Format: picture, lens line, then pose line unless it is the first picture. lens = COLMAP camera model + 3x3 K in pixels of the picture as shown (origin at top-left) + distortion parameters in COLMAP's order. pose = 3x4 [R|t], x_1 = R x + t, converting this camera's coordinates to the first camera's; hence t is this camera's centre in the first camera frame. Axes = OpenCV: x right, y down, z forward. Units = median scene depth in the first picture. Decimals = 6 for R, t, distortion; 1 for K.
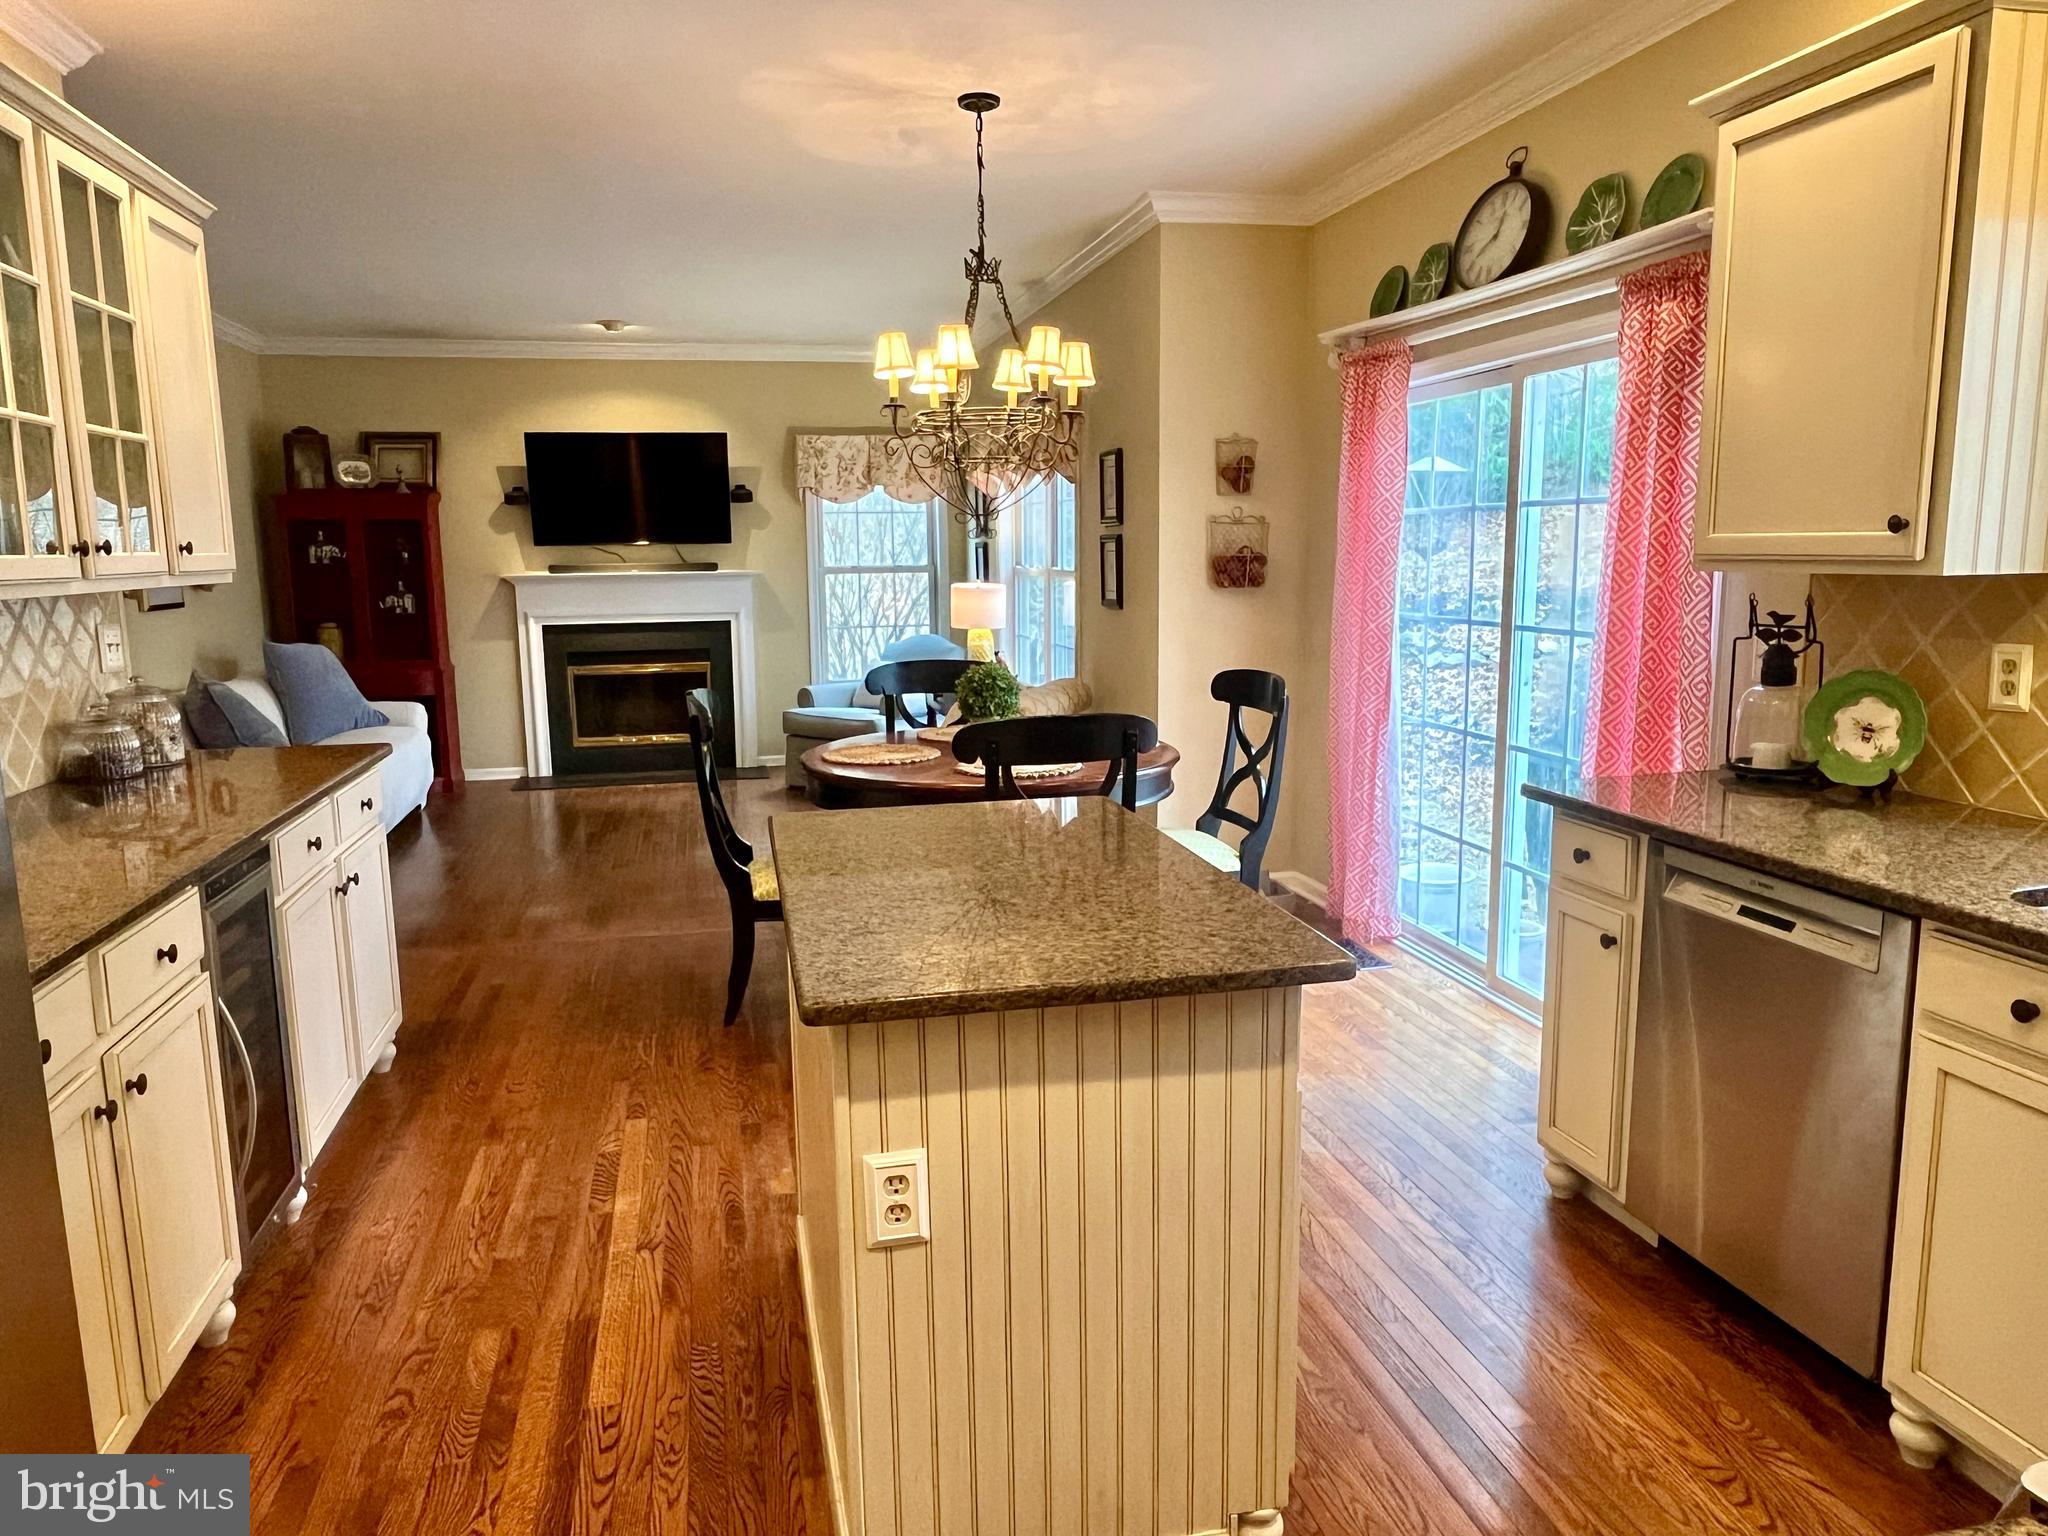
lens RADIAL K [[1352.6, 0, 1014.1], [0, 1352.6, 759.4], [0, 0, 1]] dist [0.008929, 0.003608]
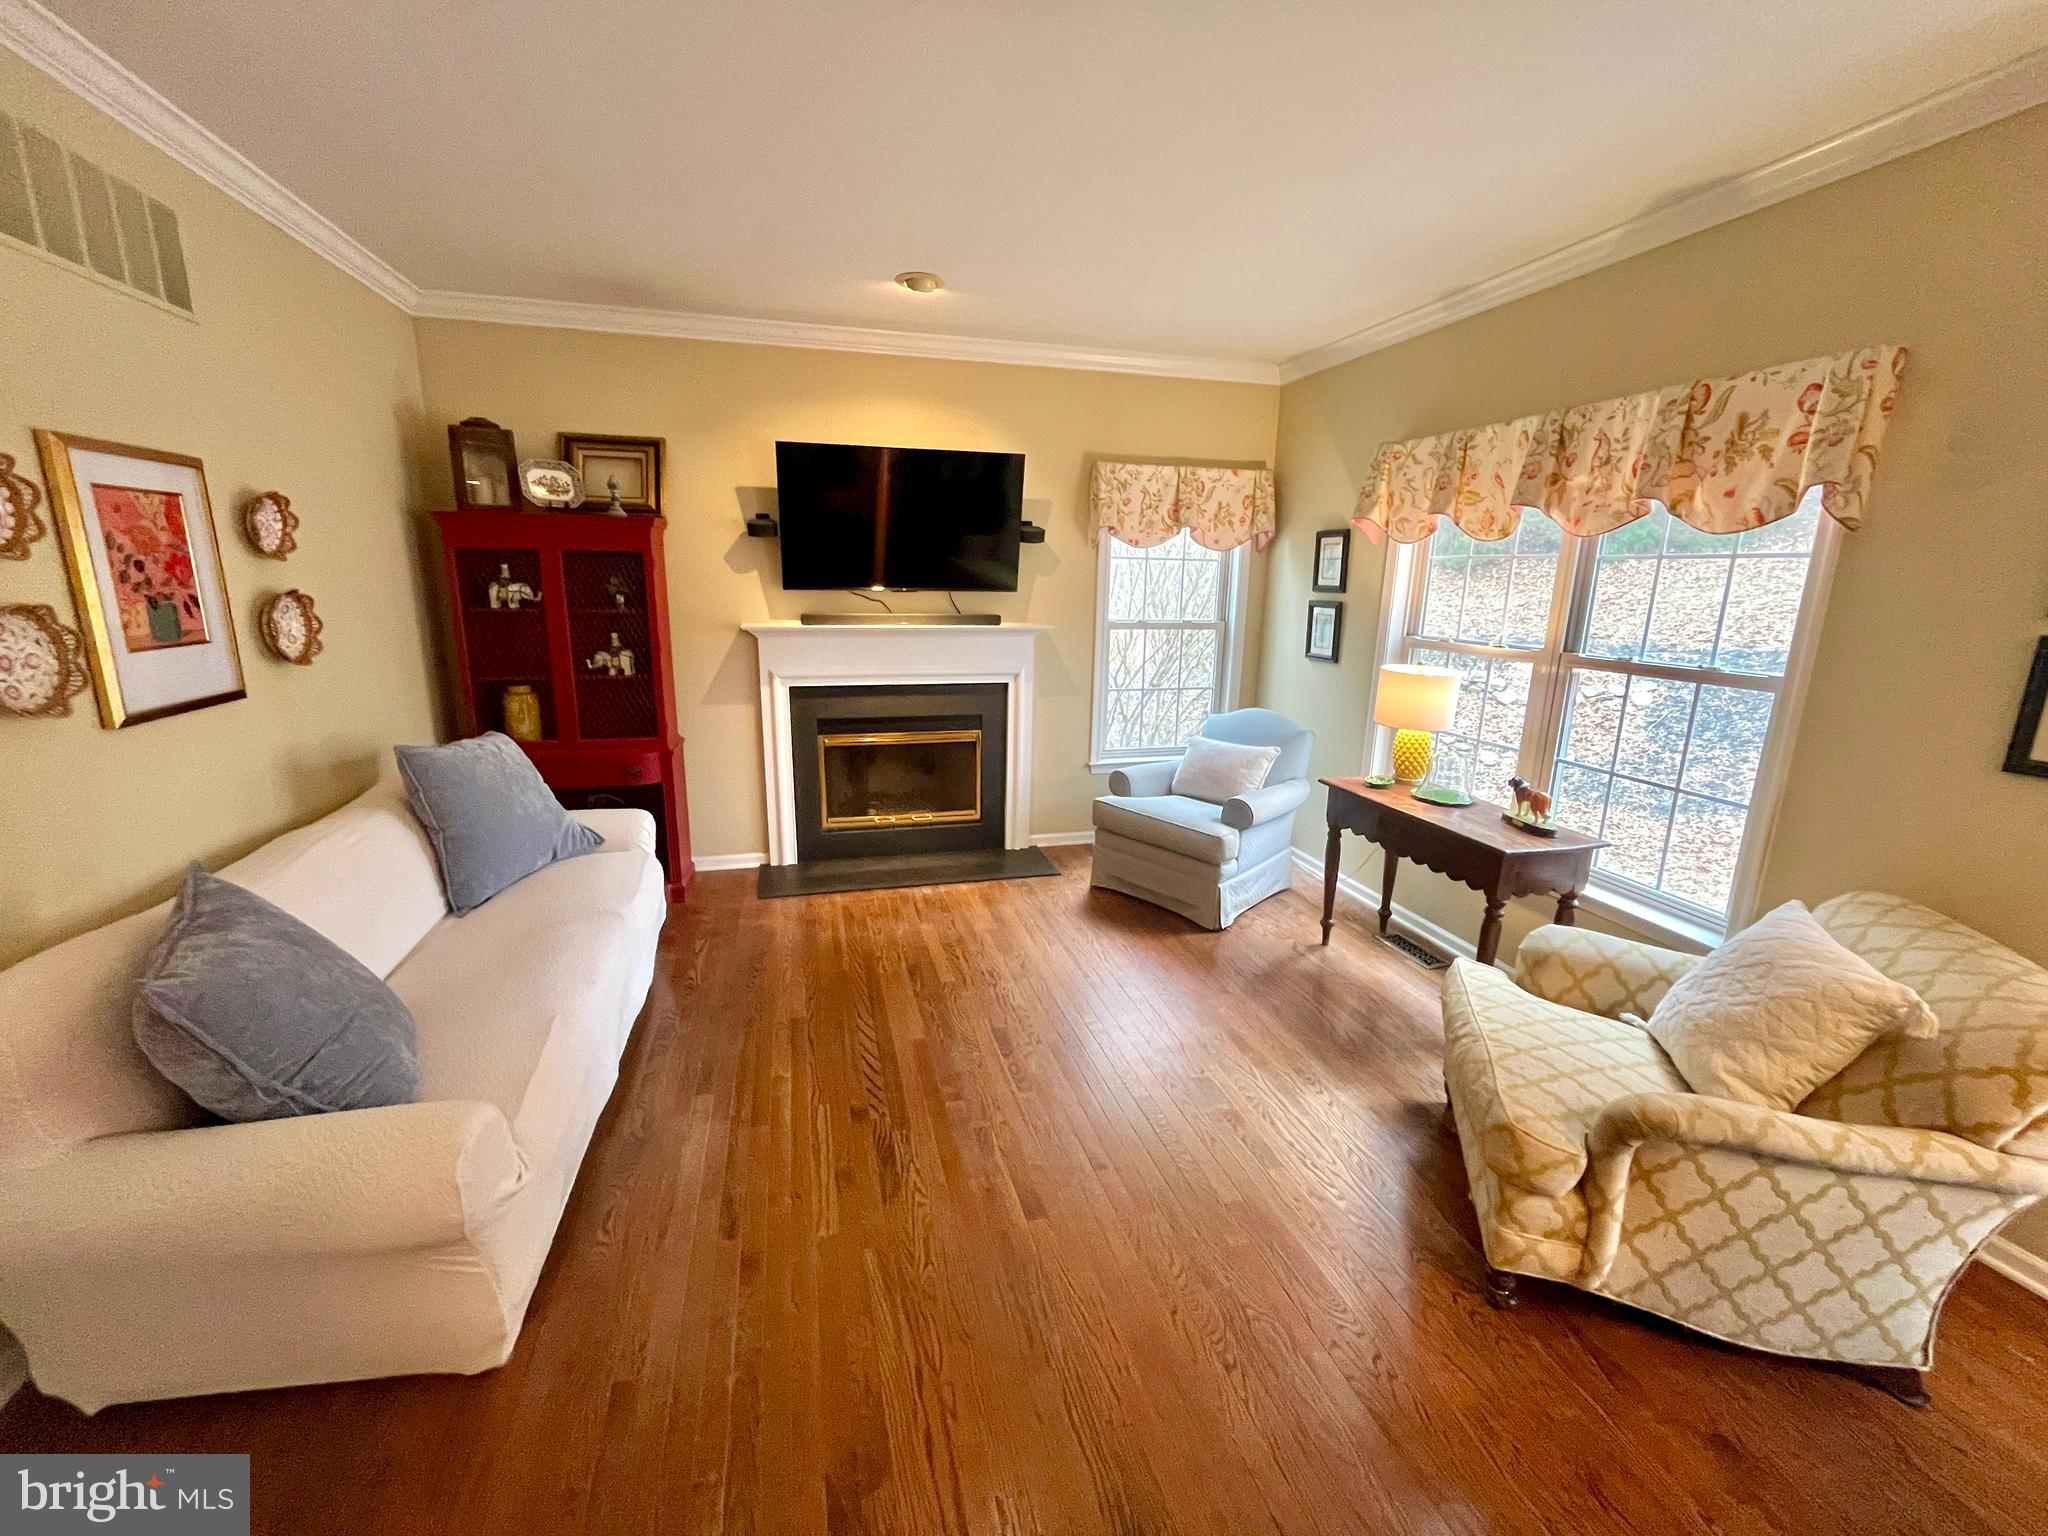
lens RADIAL K [[829.7, 0, 1028.0], [0, 829.7, 764.7], [0, 0, 1]] dist [-0.003575, -0.000237]
pose [[0.998591, 0.019282, 0.049436, -0.230533], [-0.022596, 0.997472, 0.067375, -0.090101], [-0.048012, -0.068397, 0.996502, 0.494522]]
